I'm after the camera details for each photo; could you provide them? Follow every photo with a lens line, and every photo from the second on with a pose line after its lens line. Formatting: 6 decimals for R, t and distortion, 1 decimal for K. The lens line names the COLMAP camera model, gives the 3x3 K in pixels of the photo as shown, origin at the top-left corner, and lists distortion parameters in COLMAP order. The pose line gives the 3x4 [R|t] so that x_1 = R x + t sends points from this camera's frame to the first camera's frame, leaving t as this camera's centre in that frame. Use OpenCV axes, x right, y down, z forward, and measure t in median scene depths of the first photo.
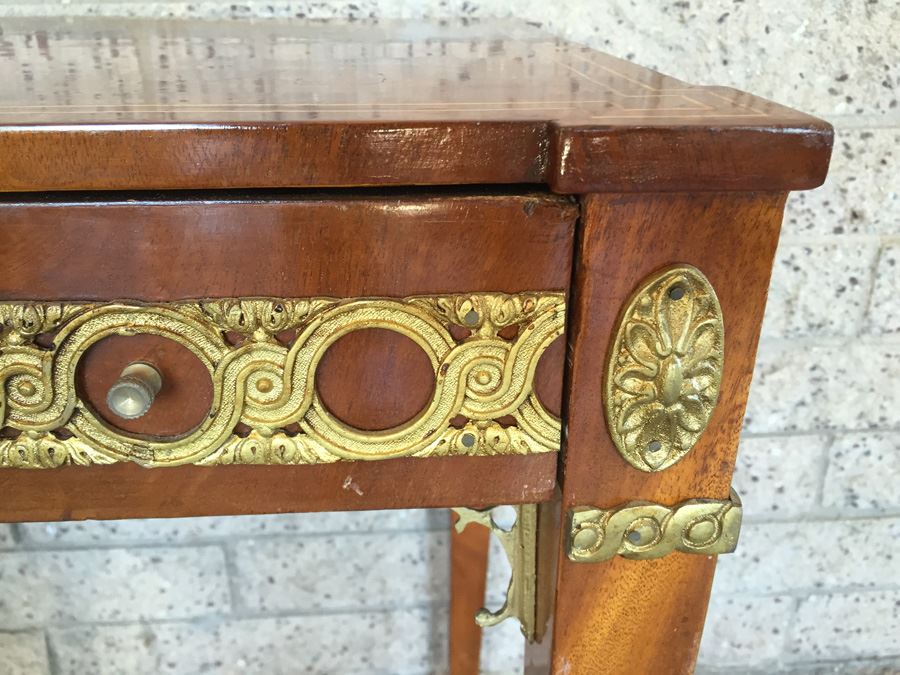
lens RADIAL K [[782.0, 0, 447.8], [0, 782.0, 324.8], [0, 0, 1]] dist [0.091740, -0.140043]
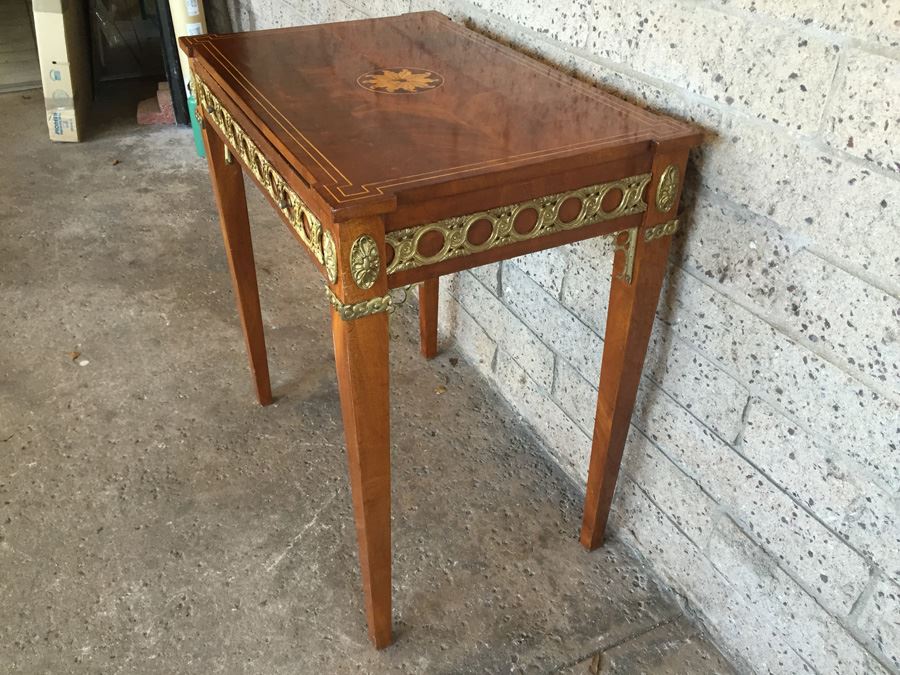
lens RADIAL K [[782.0, 0, 437.5], [0, 782.0, 330.7], [0, 0, 1]] dist [0.091740, -0.140043]
pose [[0.384602, 0.514915, -0.766123, 1.088183], [-0.375256, 0.845501, 0.379882, -0.388694], [0.843365, 0.141388, 0.518406, -0.142700]]
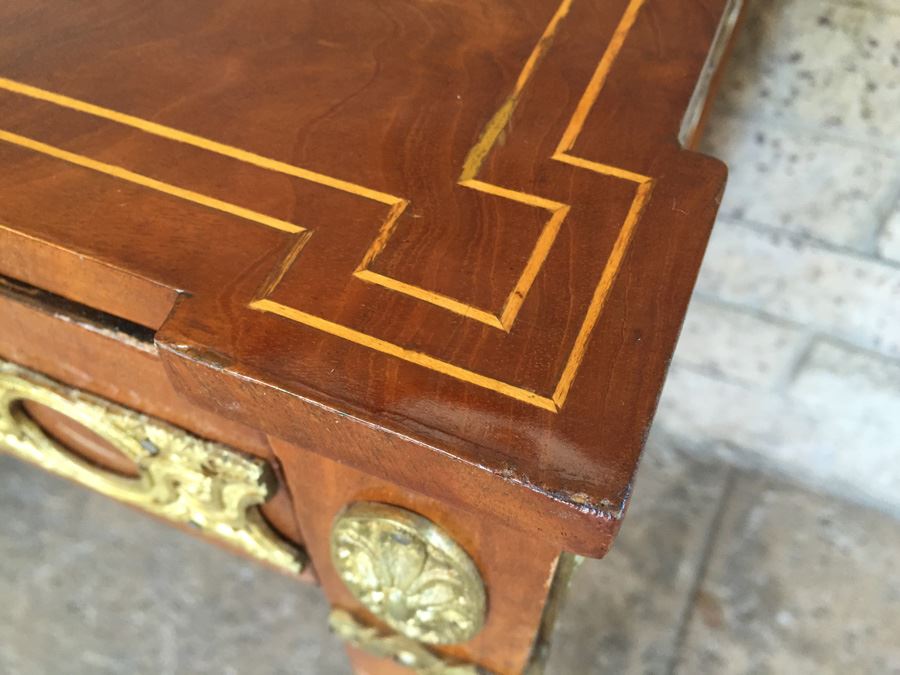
lens RADIAL K [[825.1, 0, 447.3], [0, 825.1, 336.4], [0, 0, 1]] dist [-0.011648, 0.000000]
pose [[0.892673, 0.360822, -0.270080, 0.133024], [-0.179715, 0.834498, 0.520879, -0.162126], [0.413326, -0.416437, 0.809779, 0.153630]]
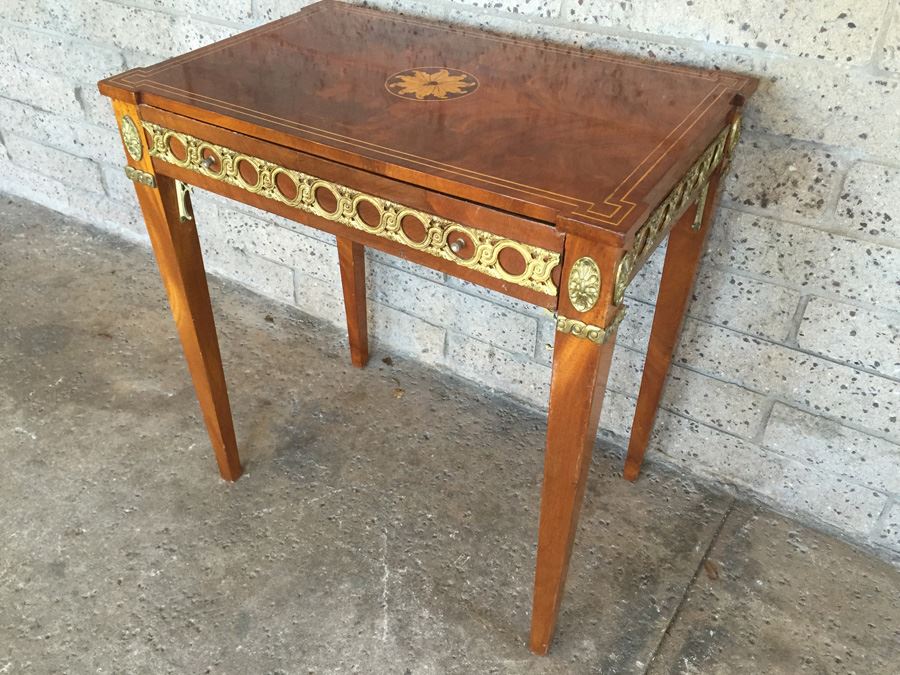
lens RADIAL K [[782.0, 0, 444.0], [0, 782.0, 334.5], [0, 0, 1]] dist [0.091740, -0.140043]
pose [[0.809964, 0.353710, -0.467811, 0.459025], [-0.236348, 0.926881, 0.291600, -0.186873], [0.536747, -0.125620, 0.834339, -0.707159]]
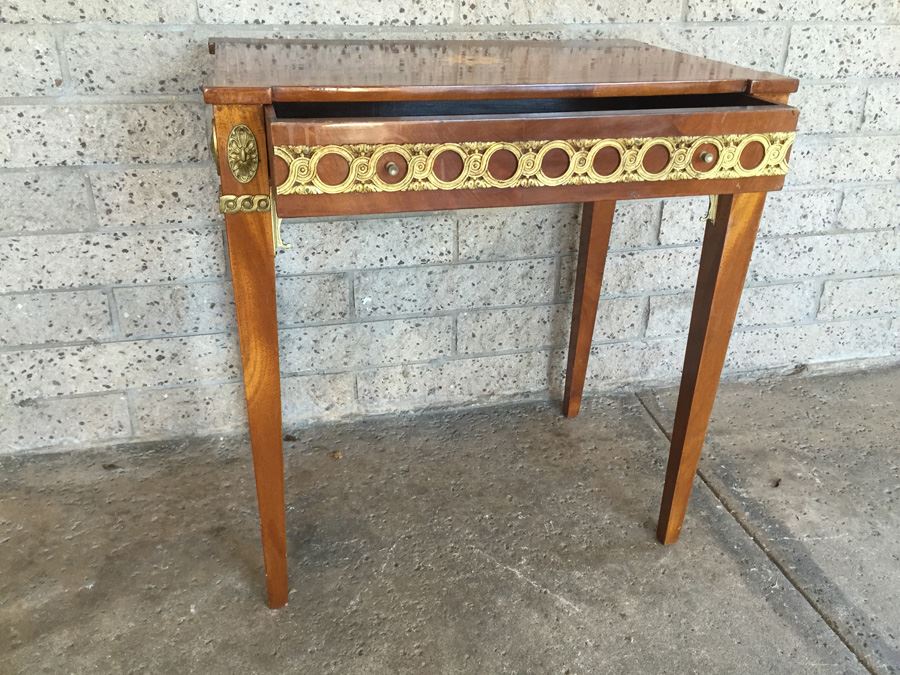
lens RADIAL K [[782.0, 0, 452.2], [0, 782.0, 331.2], [0, 0, 1]] dist [0.091740, -0.140043]
pose [[0.981657, -0.062764, 0.180028, -0.745219], [0.055162, 0.997374, 0.046936, 0.272959], [-0.182501, -0.036145, 0.982541, -1.008919]]
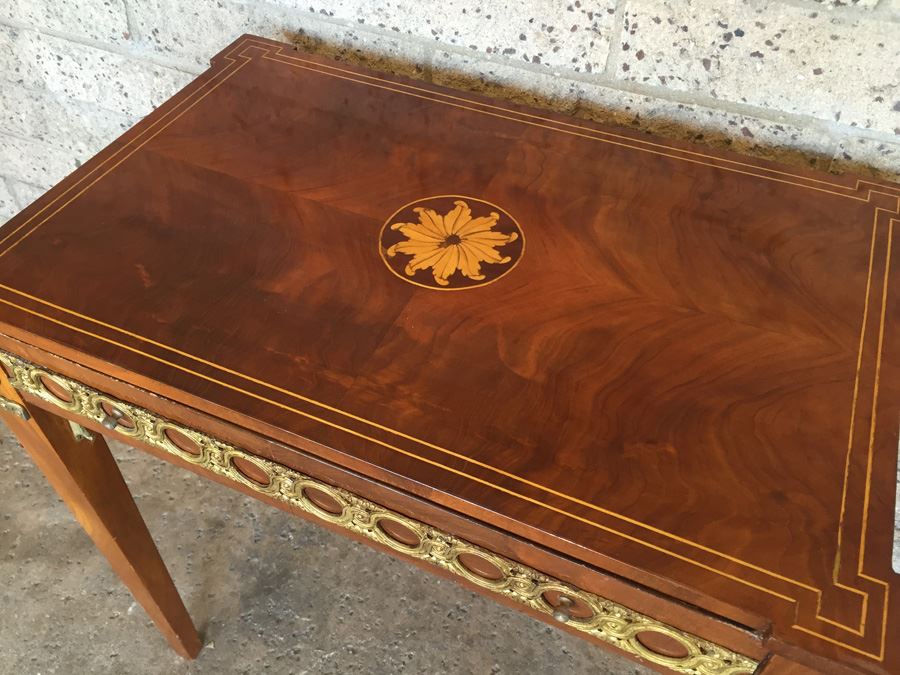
lens RADIAL K [[782.0, 0, 446.4], [0, 782.0, 333.5], [0, 0, 1]] dist [0.091740, -0.140043]
pose [[0.882963, 0.340940, -0.322701, -0.062724], [-0.189705, 0.887926, 0.419046, -0.475341], [0.429404, -0.308784, 0.848684, -0.282680]]
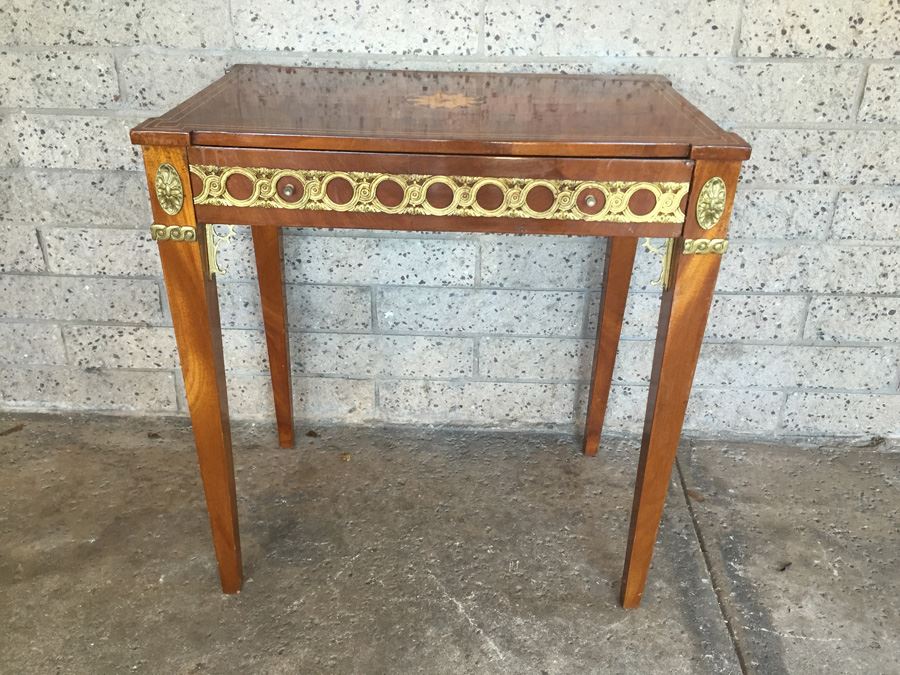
lens RADIAL K [[782.0, 0, 450.0], [0, 782.0, 331.8], [0, 0, 1]] dist [0.091740, -0.140043]
pose [[0.995532, 0.056639, -0.075557, -0.237973], [-0.051625, 0.996434, 0.066737, 0.167713], [0.079068, -0.062538, 0.994906, -1.054640]]
